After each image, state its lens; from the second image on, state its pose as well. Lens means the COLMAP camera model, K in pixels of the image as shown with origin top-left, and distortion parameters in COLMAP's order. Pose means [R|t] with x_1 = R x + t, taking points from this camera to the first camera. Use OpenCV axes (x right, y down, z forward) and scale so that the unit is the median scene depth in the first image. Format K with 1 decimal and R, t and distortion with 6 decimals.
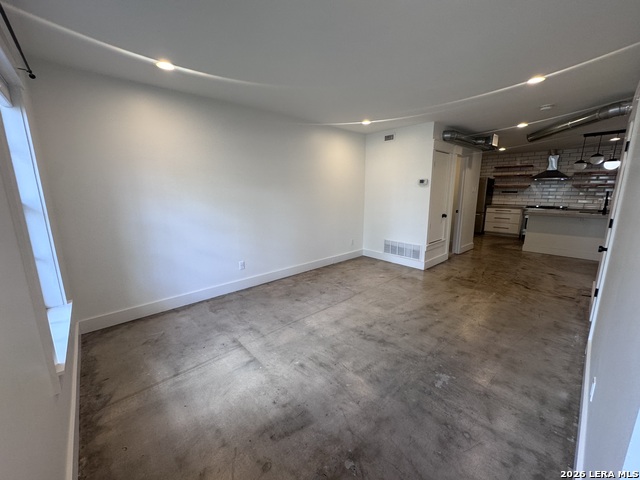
lens RADIAL K [[255.7, 0, 320.1], [0, 255.7, 241.3], [0, 0, 1]] dist [-0.001778, 0.000321]
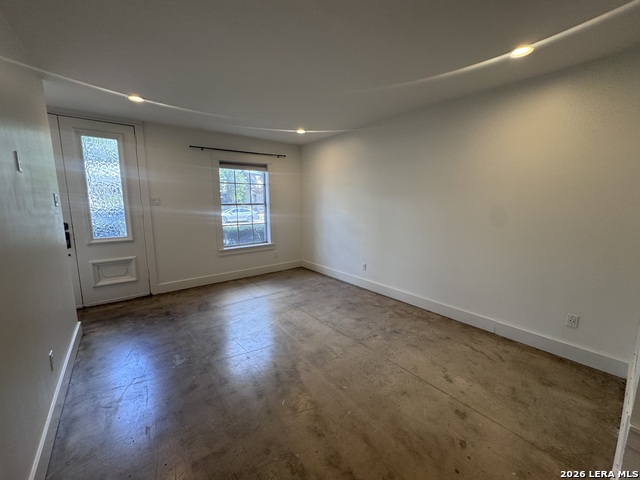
lens RADIAL K [[255.7, 0, 318.6], [0, 255.7, 236.8], [0, 0, 1]] dist [-0.001778, 0.000321]
pose [[-0.076923, 0.142943, -0.986737, 0.946147], [-0.197426, 0.967890, 0.155604, -0.197658], [0.977295, 0.206777, -0.046232, 0.984630]]
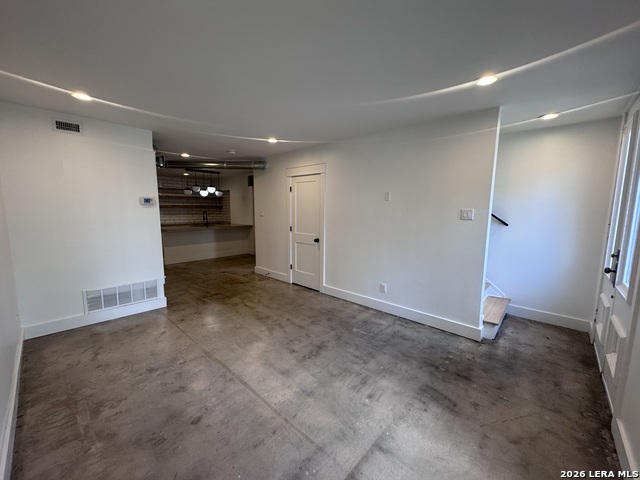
lens RADIAL K [[255.7, 0, 320.7], [0, 255.7, 239.5], [0, 0, 1]] dist [-0.001778, 0.000321]
pose [[-0.086852, -0.117039, 0.989322, -0.633673], [0.188884, 0.973127, 0.131705, -0.166822], [-0.978151, 0.198306, -0.062411, 0.765254]]
